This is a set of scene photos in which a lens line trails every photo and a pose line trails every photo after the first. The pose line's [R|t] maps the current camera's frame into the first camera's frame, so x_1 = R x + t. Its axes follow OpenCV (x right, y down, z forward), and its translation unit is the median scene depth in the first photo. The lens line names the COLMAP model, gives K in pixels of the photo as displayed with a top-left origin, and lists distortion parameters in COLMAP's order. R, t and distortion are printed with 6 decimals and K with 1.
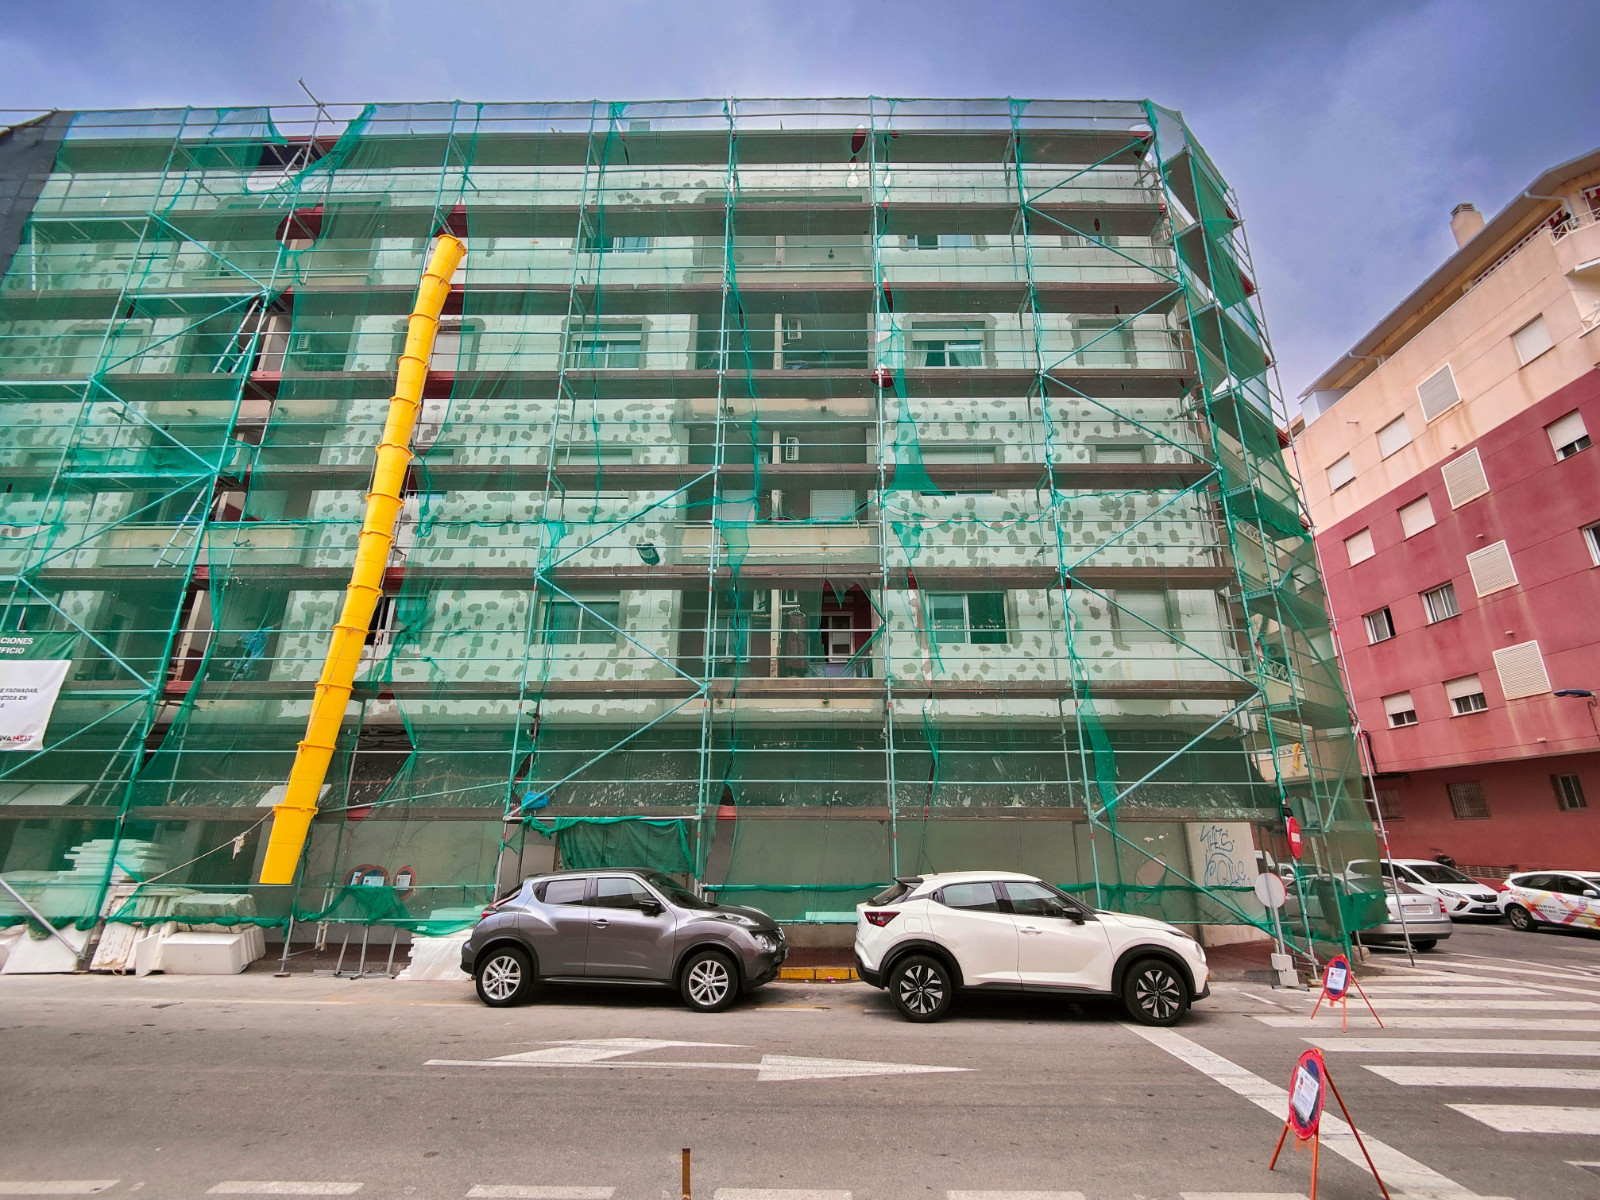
lens RADIAL K [[715.2, 0, 800.0], [0, 715.2, 600.0], [0, 0, 1]] dist [-0.000586, -0.000394]
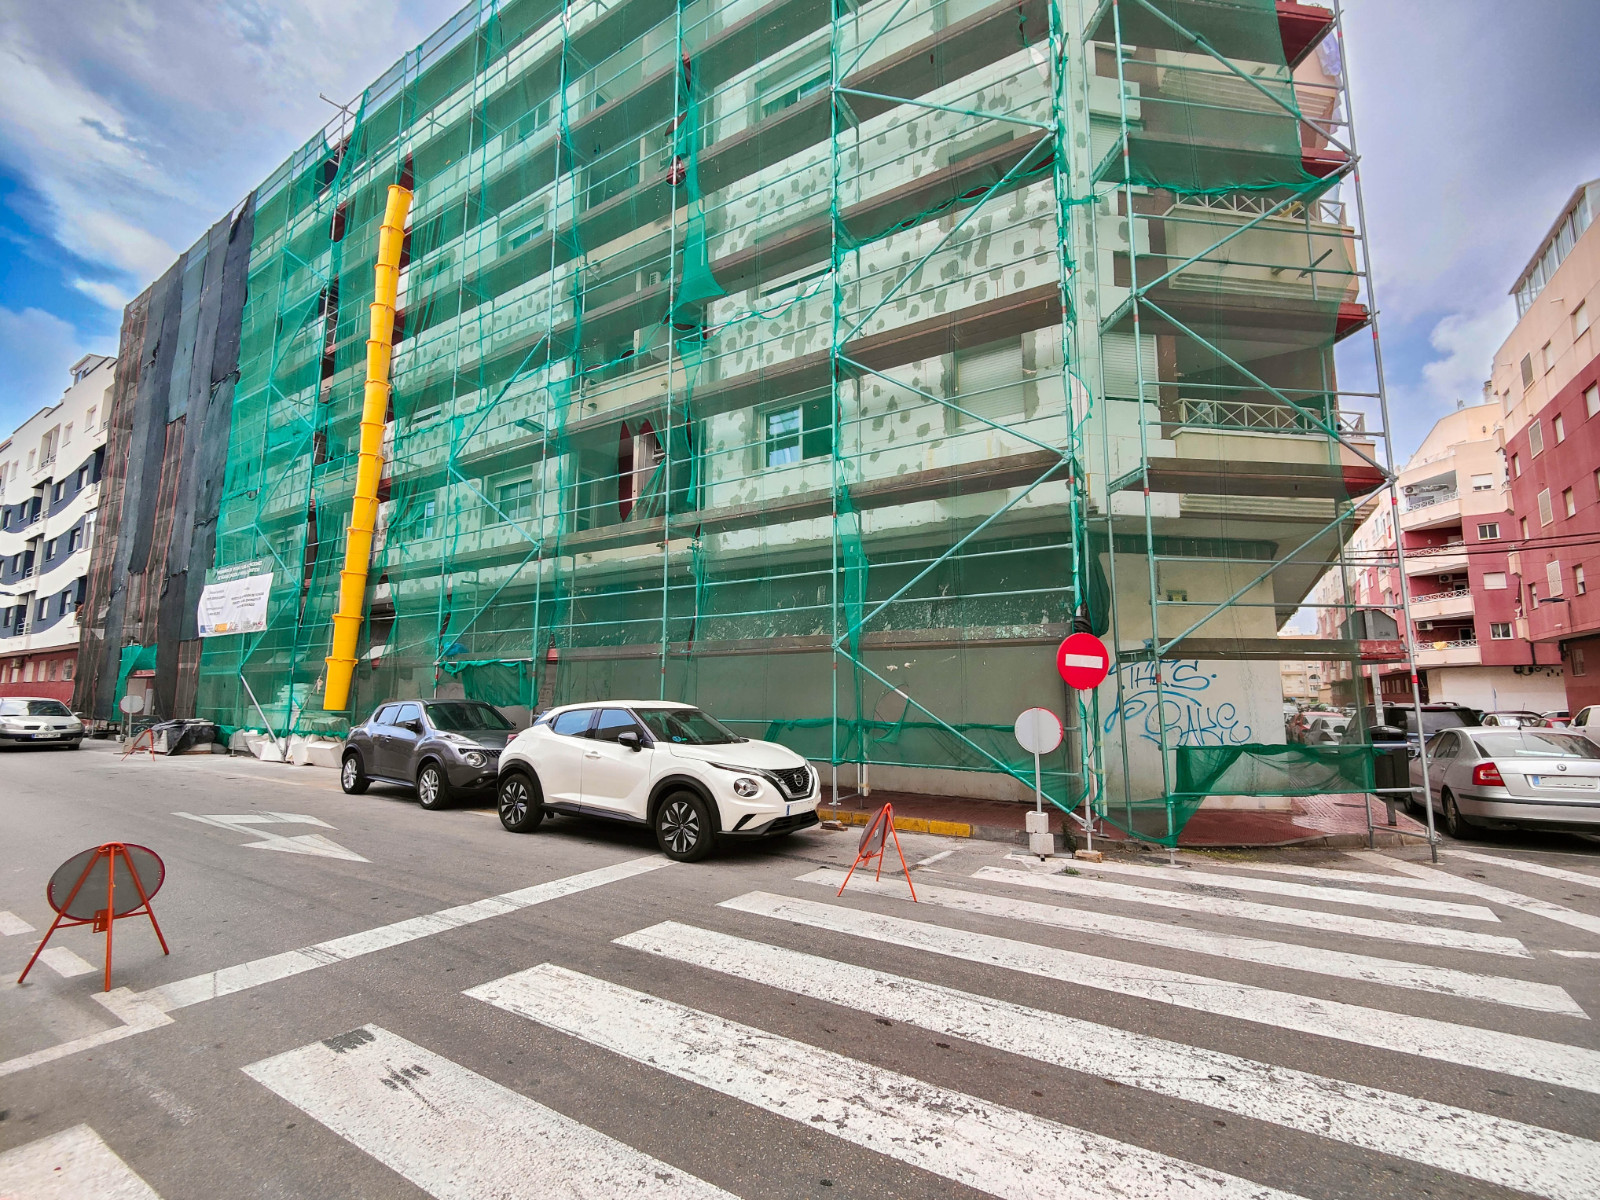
lens RADIAL K [[699.3, 0, 808.6], [0, 699.3, 604.9], [0, 0, 1]] dist [0.018017, -0.014565]
pose [[0.857906, -0.067807, -0.509313, 0.813086], [0.160933, 0.976837, 0.141032, 0.138256], [0.487953, -0.202958, 0.848947, 0.295774]]
